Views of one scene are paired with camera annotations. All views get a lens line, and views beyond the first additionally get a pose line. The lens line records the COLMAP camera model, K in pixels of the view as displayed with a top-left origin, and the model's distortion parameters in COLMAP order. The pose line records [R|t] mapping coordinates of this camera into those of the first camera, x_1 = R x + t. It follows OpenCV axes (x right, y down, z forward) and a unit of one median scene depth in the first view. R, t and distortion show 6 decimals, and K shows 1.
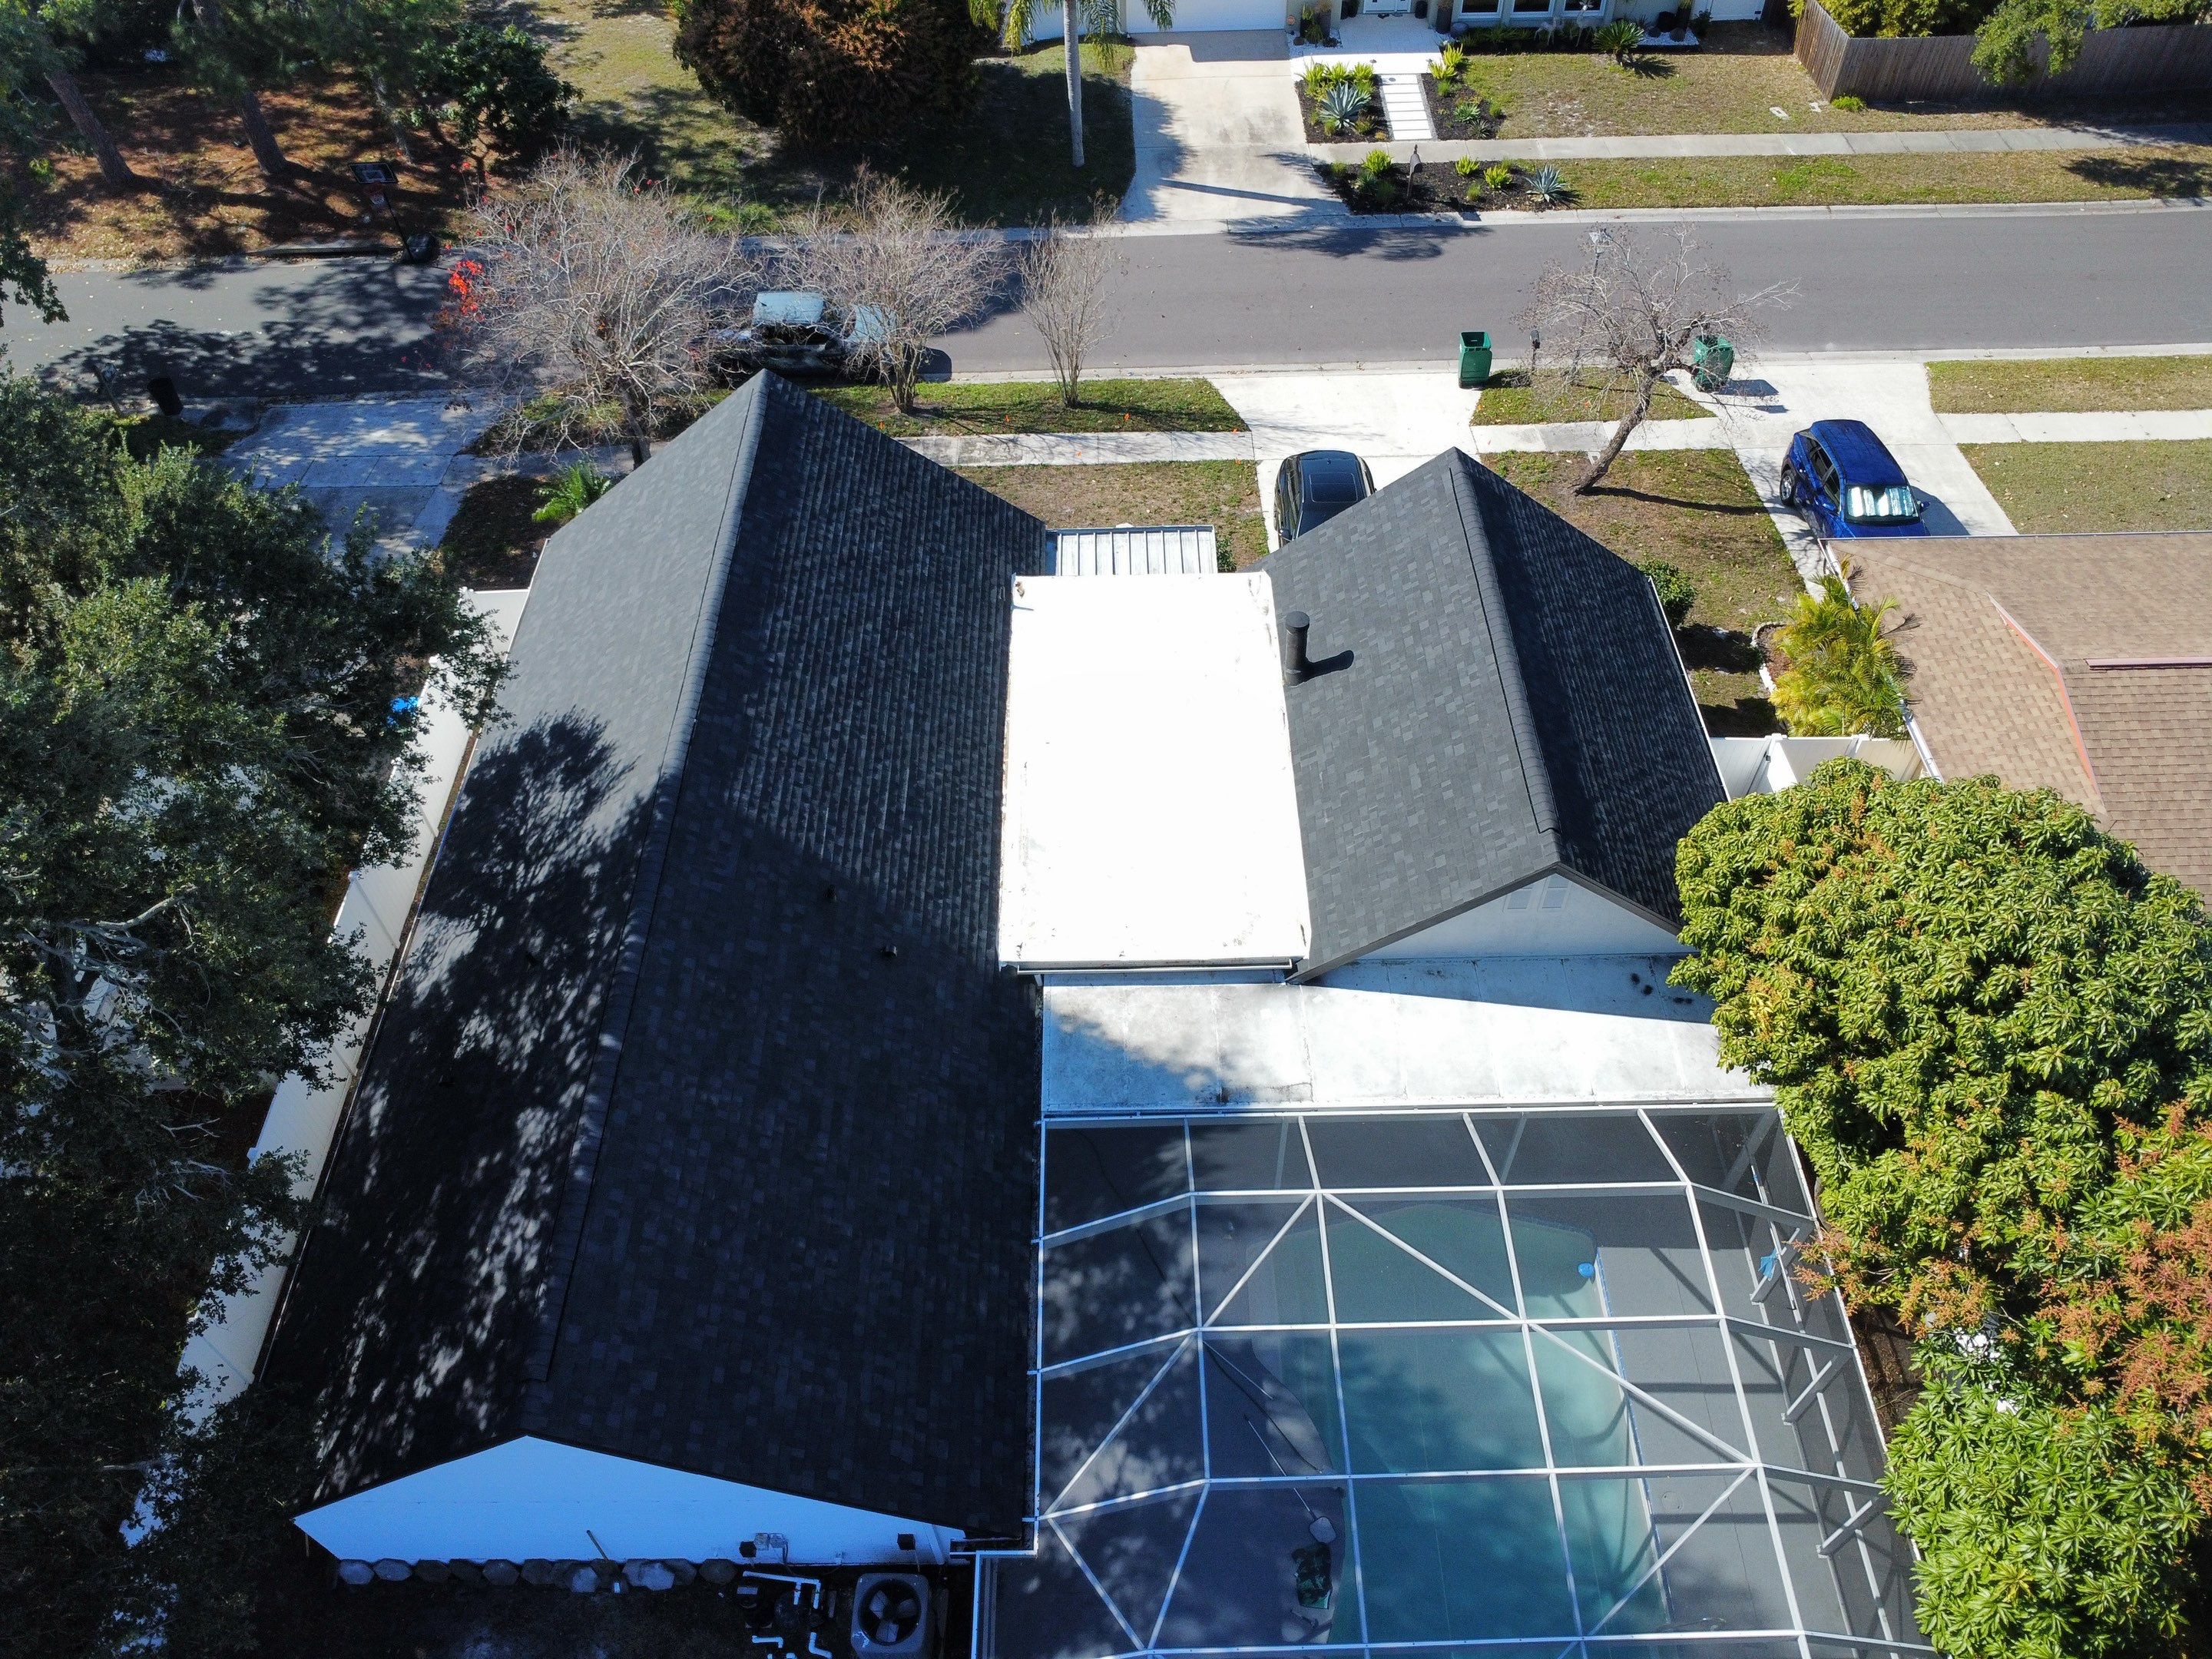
lens RADIAL K [[1606.3, 0, 1094.9], [0, 1606.3, 819.5], [0, 0, 1]] dist [-0.023499, -0.014478]
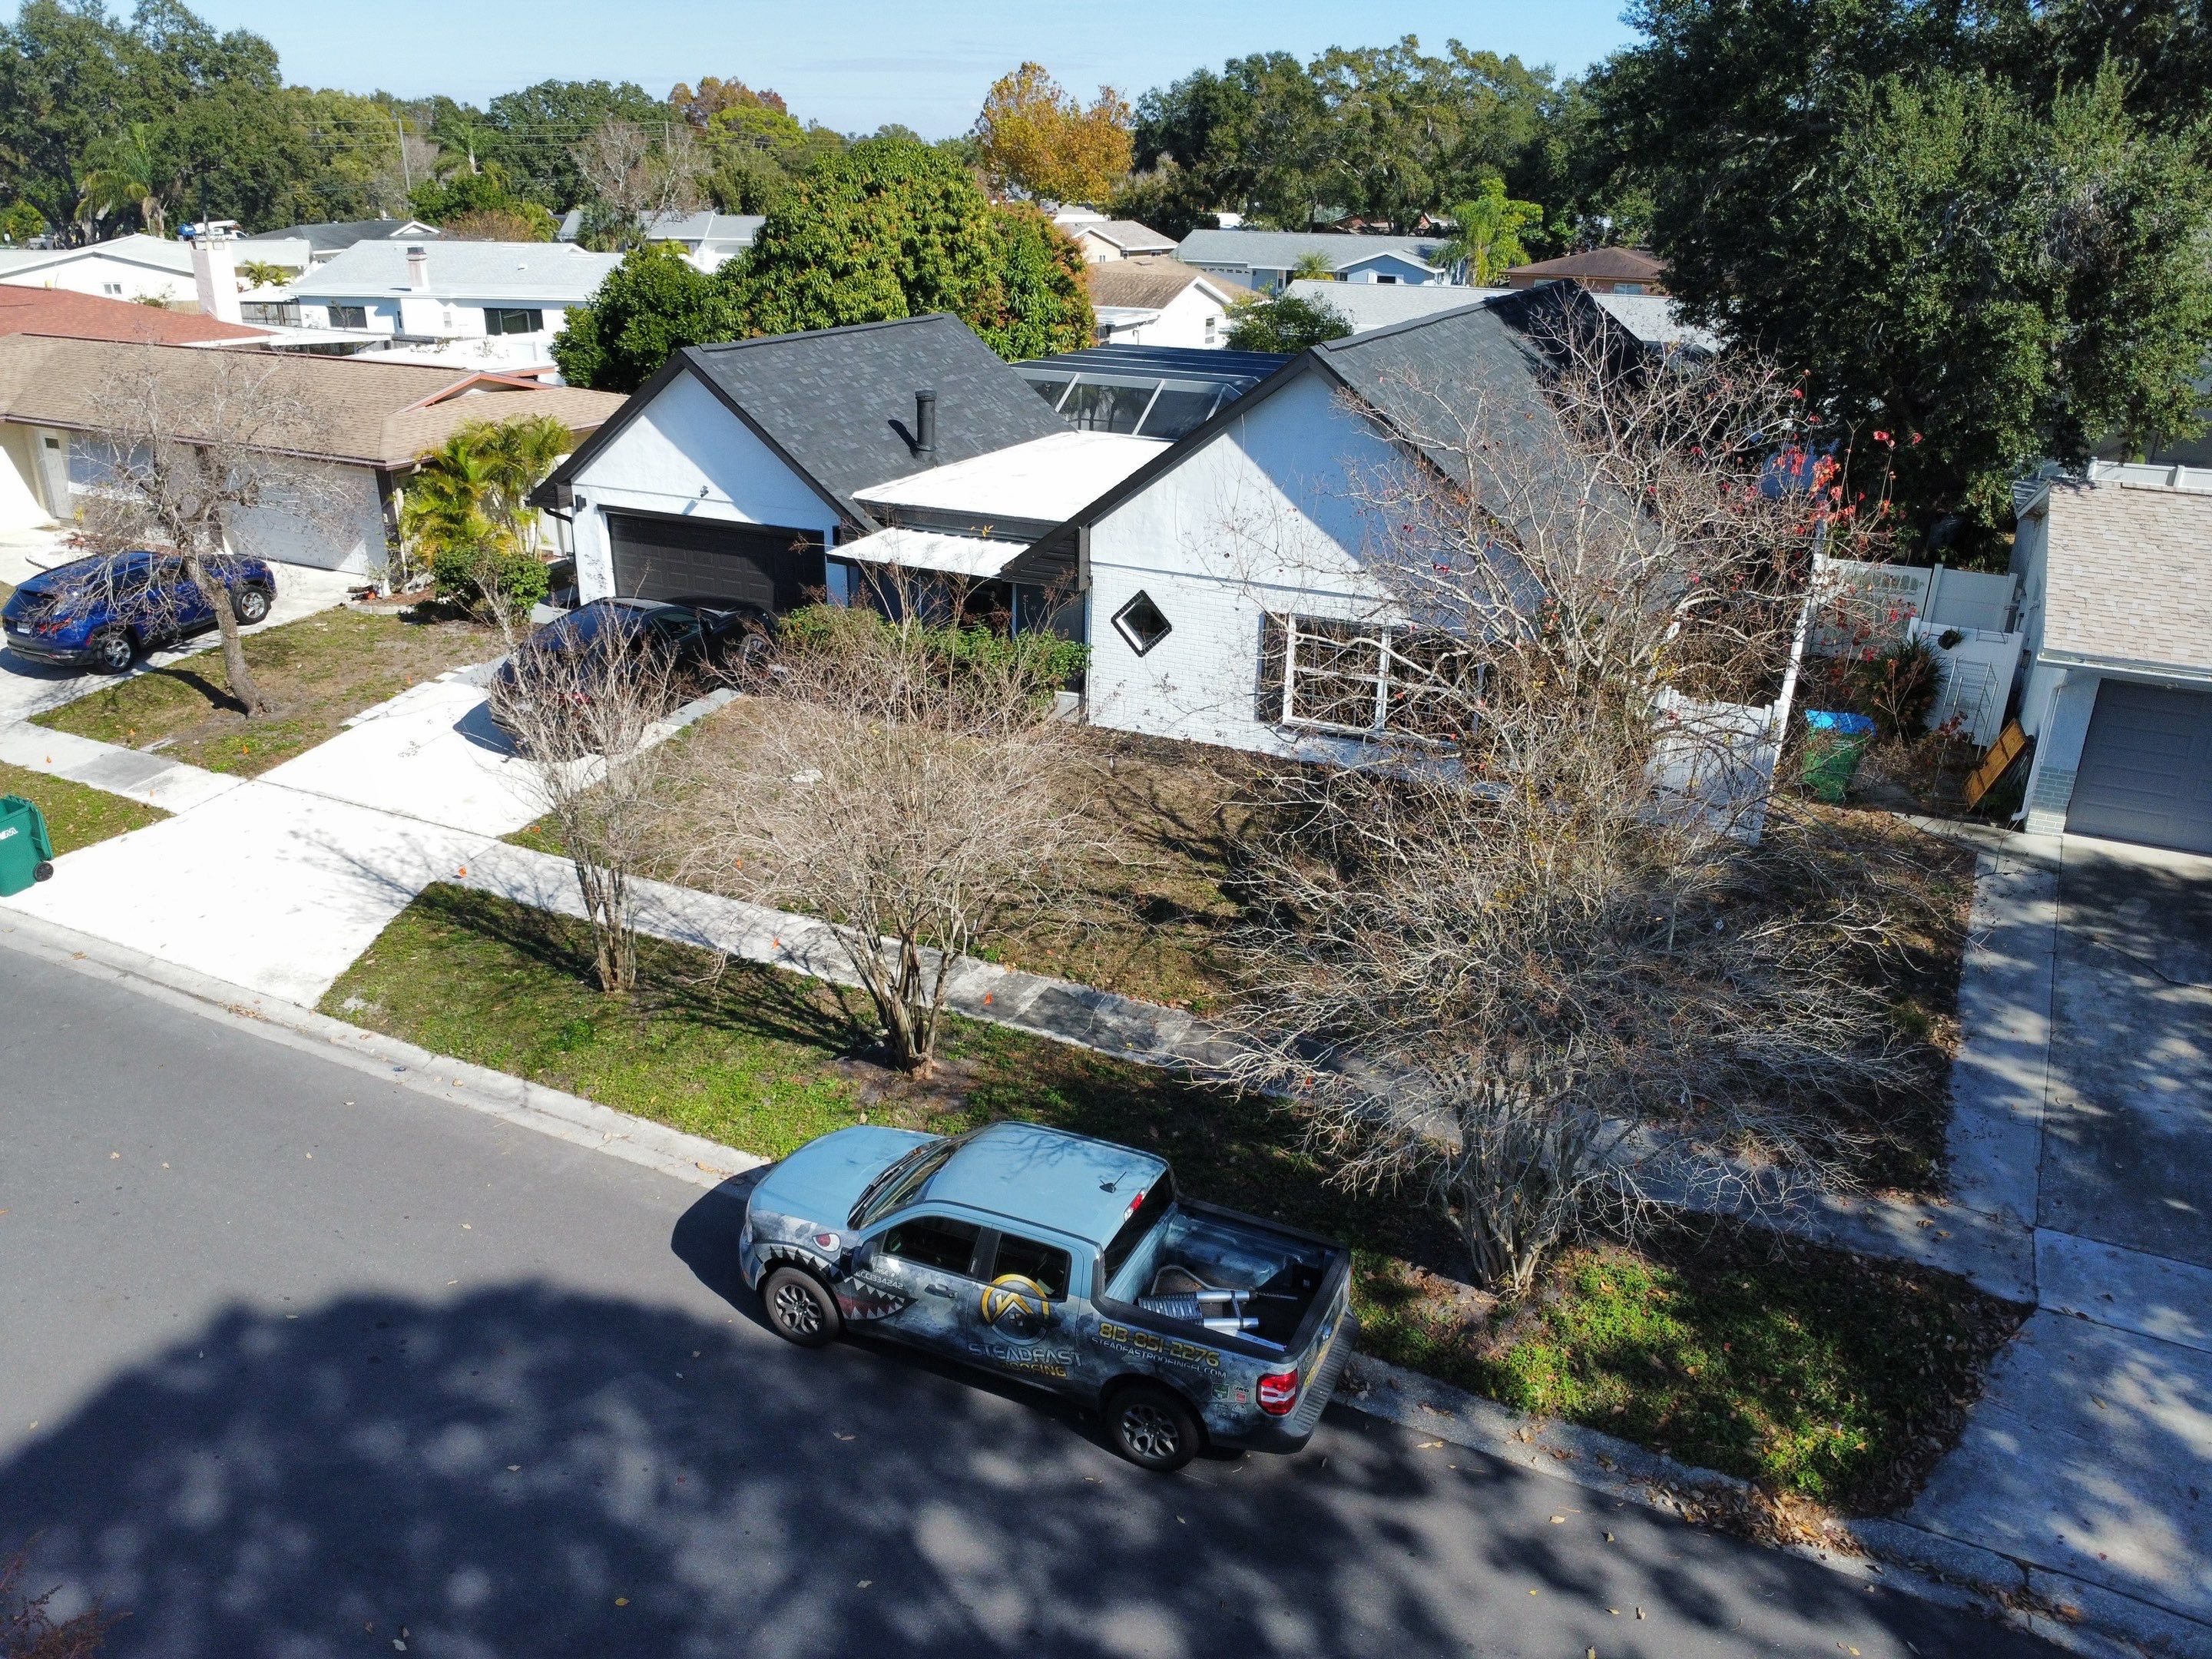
lens RADIAL K [[1606.3, 0, 1094.9], [0, 1606.3, 819.5], [0, 0, 1]] dist [-0.023499, -0.014478]
pose [[-0.897847, -0.154710, 0.412231, -0.479559], [0.337216, 0.360389, 0.869716, -0.928083], [-0.283117, 0.919883, -0.271403, 1.493290]]
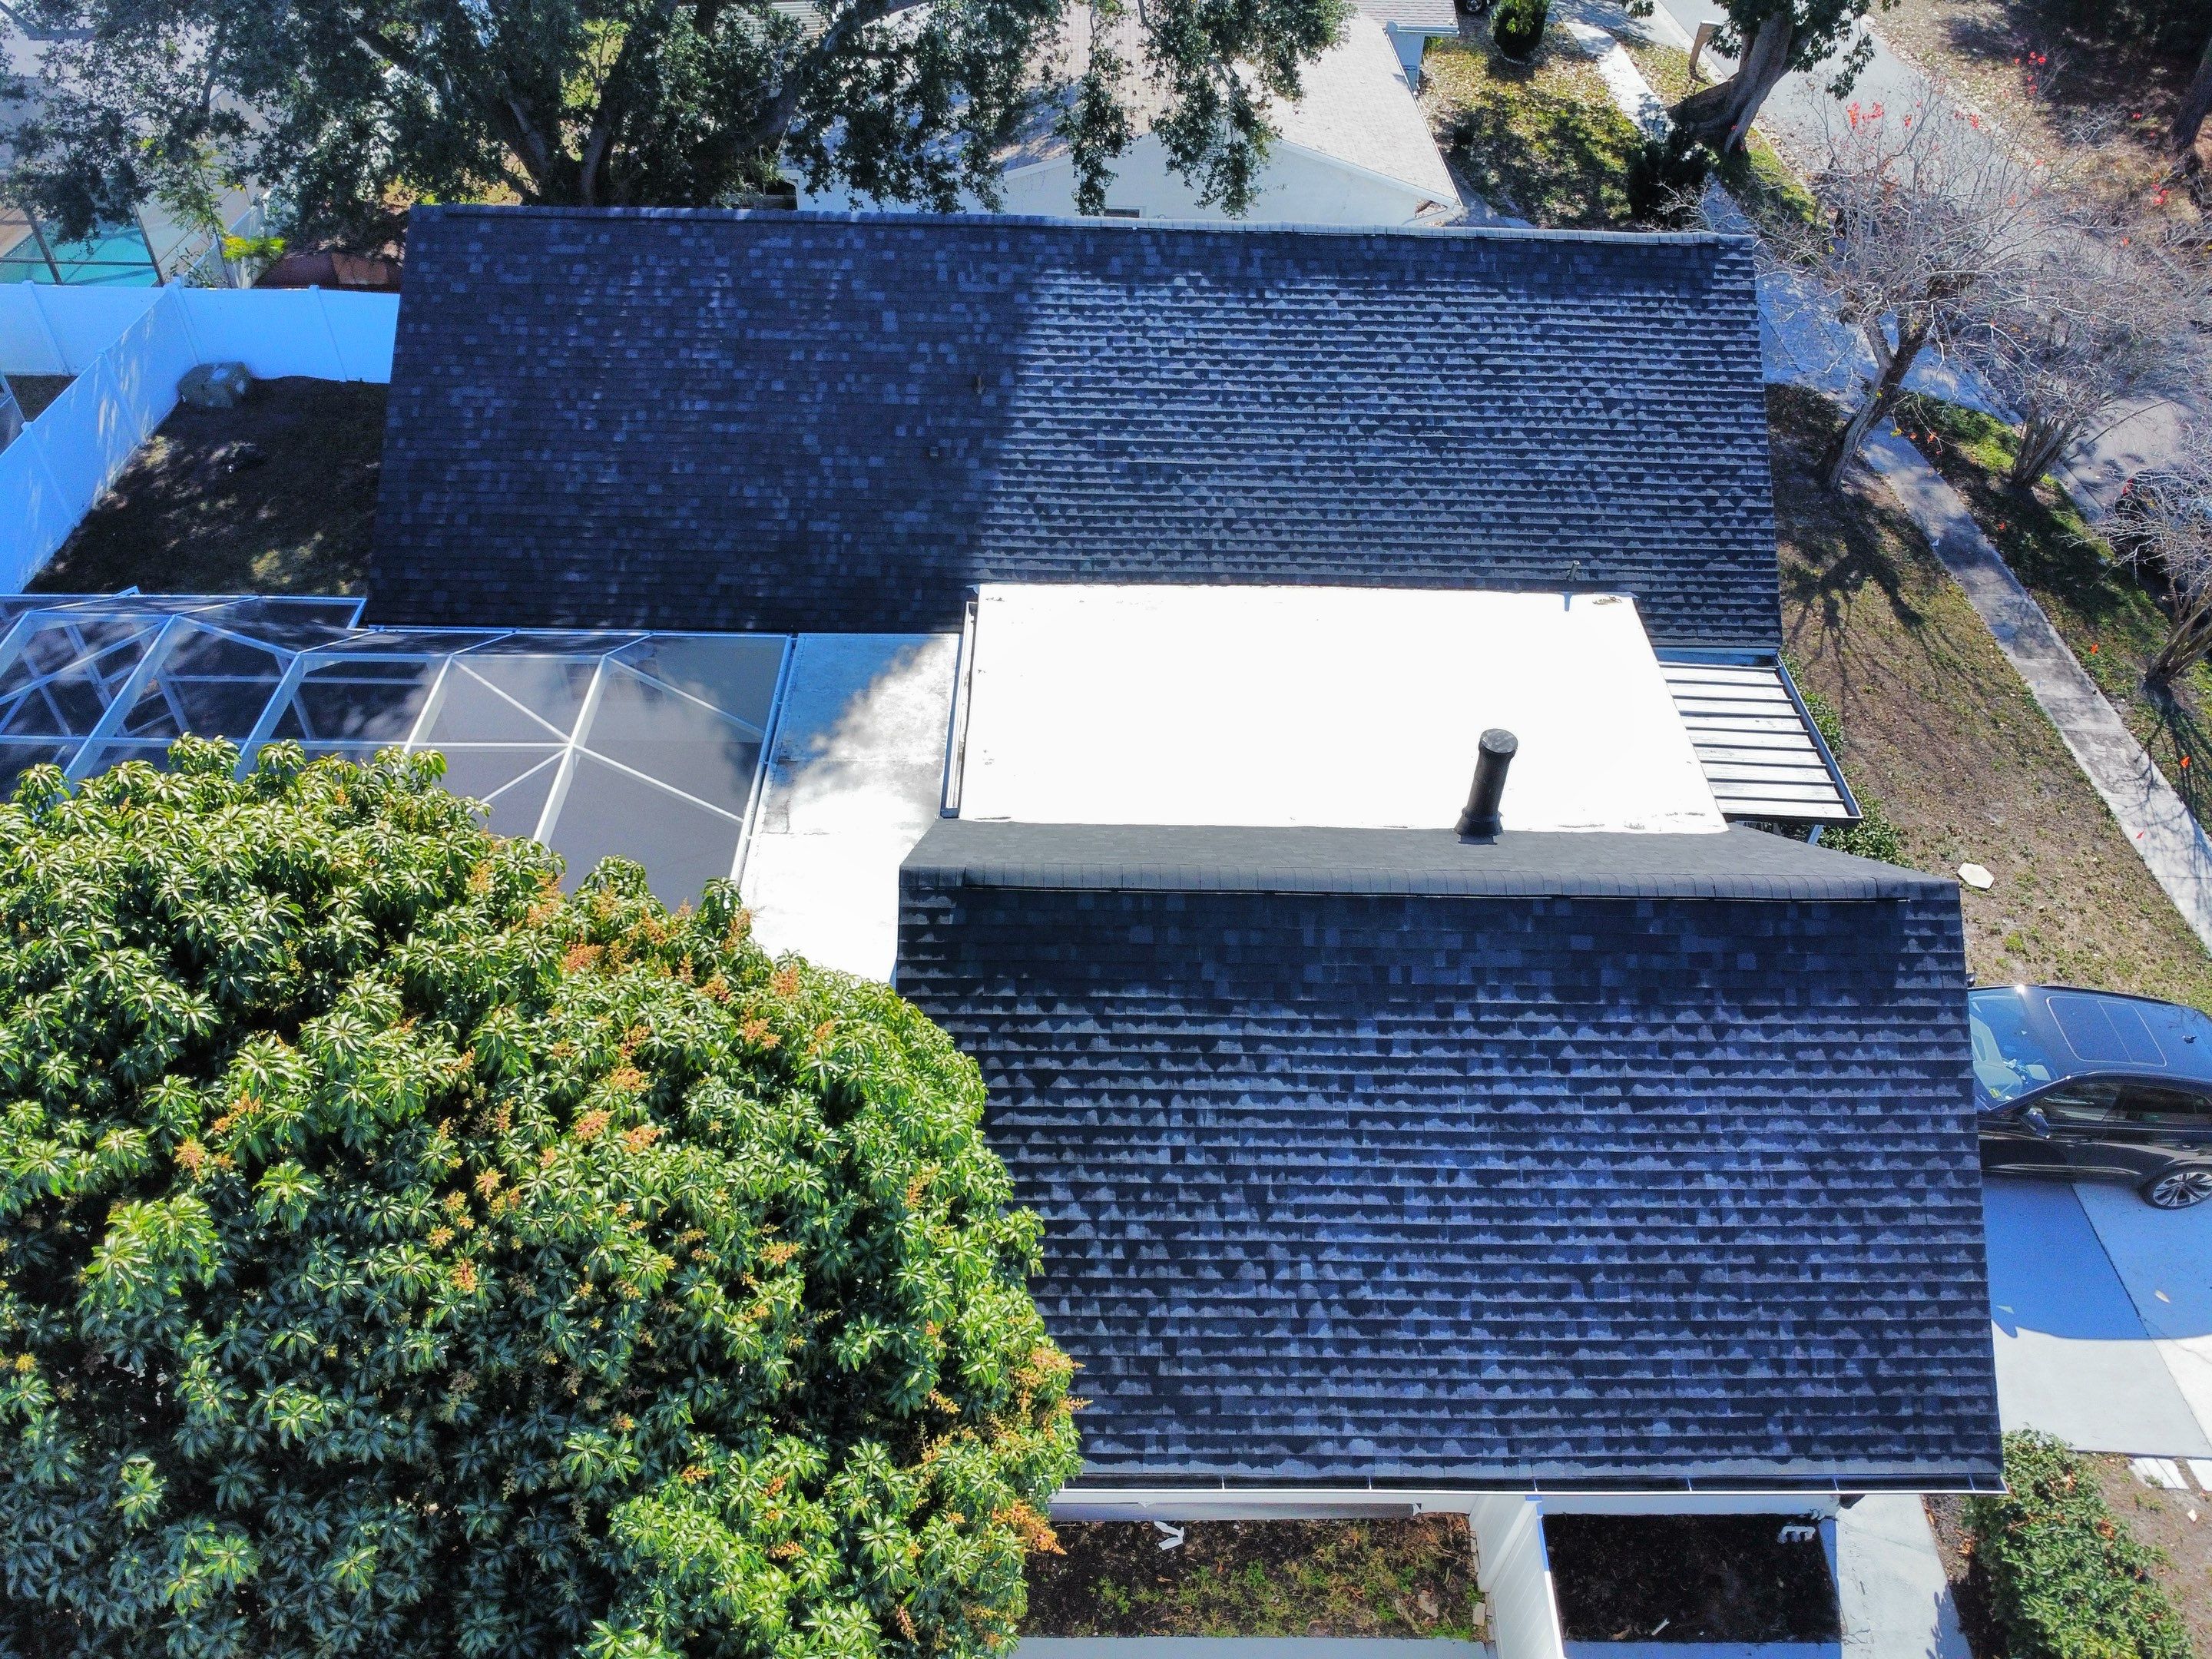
lens RADIAL K [[1606.3, 0, 1094.9], [0, 1606.3, 819.5], [0, 0, 1]] dist [-0.023499, -0.014478]
pose [[-0.003609, 0.695753, -0.718272, 0.582769], [-0.768739, 0.457448, 0.446969, -0.260761], [0.639552, 0.553777, 0.533202, 0.550894]]
